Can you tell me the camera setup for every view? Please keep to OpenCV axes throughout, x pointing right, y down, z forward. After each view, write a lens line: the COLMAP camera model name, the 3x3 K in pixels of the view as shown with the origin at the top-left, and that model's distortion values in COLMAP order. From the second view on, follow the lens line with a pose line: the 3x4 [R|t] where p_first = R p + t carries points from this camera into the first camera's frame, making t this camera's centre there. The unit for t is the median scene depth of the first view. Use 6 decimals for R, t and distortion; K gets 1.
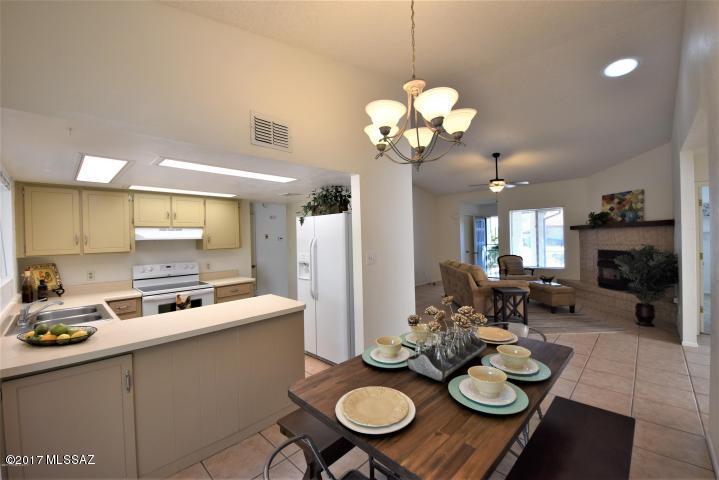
lens RADIAL K [[295.1, 0, 359.5], [0, 295.1, 240.0], [0, 0, 1]] dist [0.028307, -0.022356]
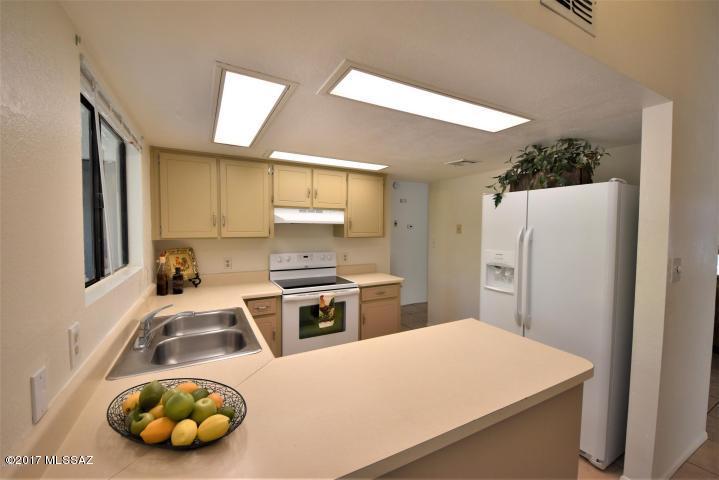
lens RADIAL K [[289.8, 0, 359.5], [0, 289.8, 240.0], [0, 0, 1]] dist [0.030127, -0.000057]
pose [[0.955041, 0.043585, -0.293252, -0.300232], [-0.032248, 0.998538, 0.043388, 0.005008], [0.294714, -0.031980, 0.955050, 0.315211]]
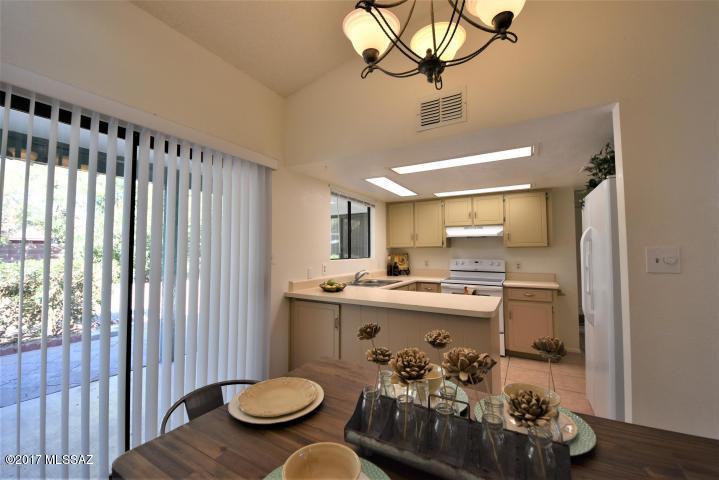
lens RADIAL K [[295.1, 0, 359.5], [0, 295.1, 240.0], [0, 0, 1]] dist [0.028307, -0.022356]
pose [[0.246996, -0.013271, -0.968926, 0.342181], [-0.013725, 0.999758, -0.017192, 0.037083], [0.968919, 0.017545, 0.246754, 0.353606]]
